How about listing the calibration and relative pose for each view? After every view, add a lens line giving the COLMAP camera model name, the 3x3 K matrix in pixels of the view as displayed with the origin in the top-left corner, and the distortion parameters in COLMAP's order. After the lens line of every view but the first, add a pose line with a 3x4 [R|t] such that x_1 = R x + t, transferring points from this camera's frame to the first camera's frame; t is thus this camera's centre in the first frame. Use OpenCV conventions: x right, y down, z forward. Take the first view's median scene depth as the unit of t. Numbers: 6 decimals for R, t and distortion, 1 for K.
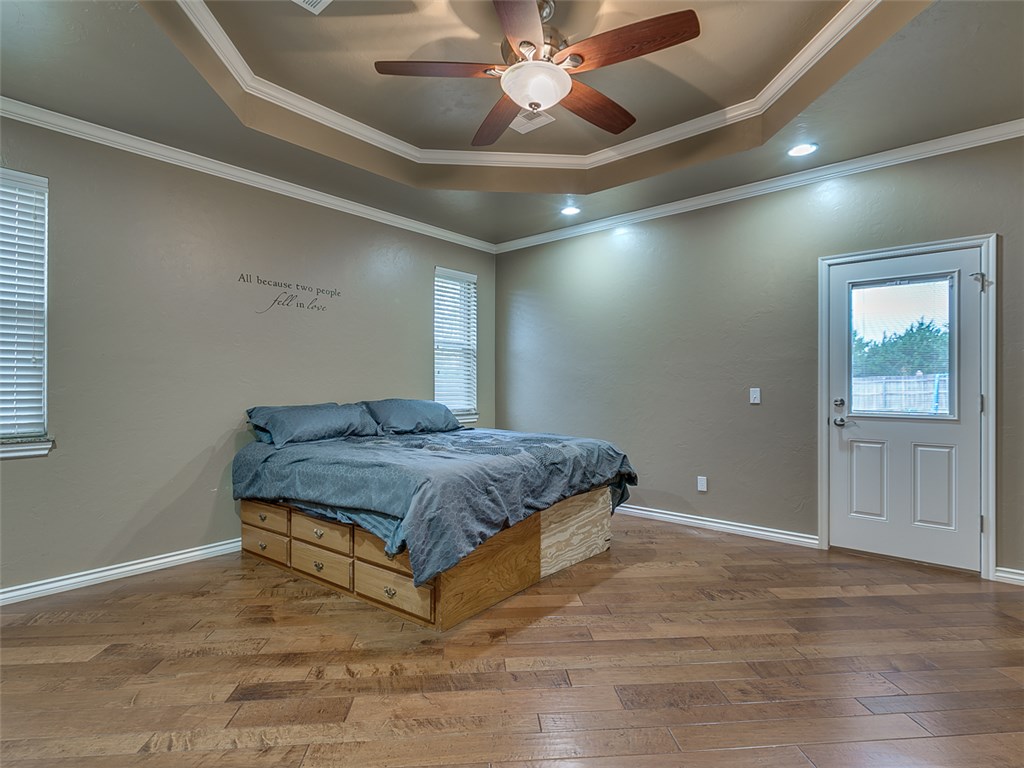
lens RADIAL K [[523.5, 0, 510.4], [0, 523.5, 387.9], [0, 0, 1]] dist [-0.000068, -0.003739]
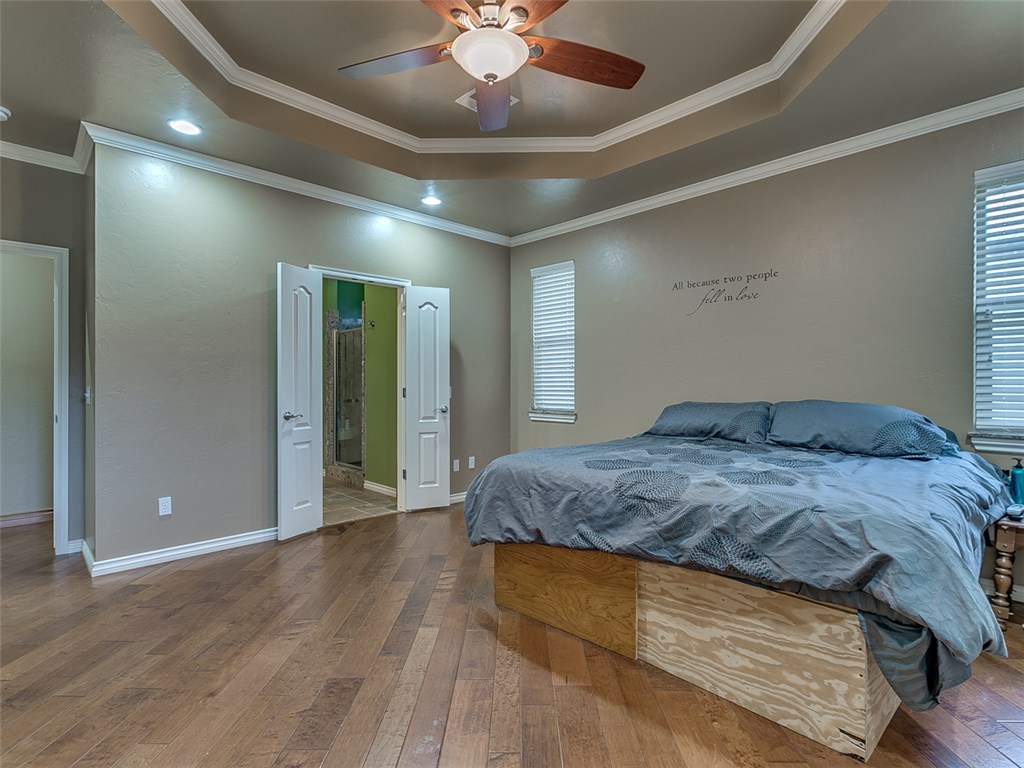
lens RADIAL K [[523.5, 0, 509.3], [0, 523.5, 381.1], [0, 0, 1]] dist [-0.000068, -0.003739]
pose [[-0.106331, -0.002783, -0.994327, 0.741638], [-0.002273, 0.999994, -0.002556, -0.003052], [0.994328, 0.001988, -0.106337, 0.870122]]
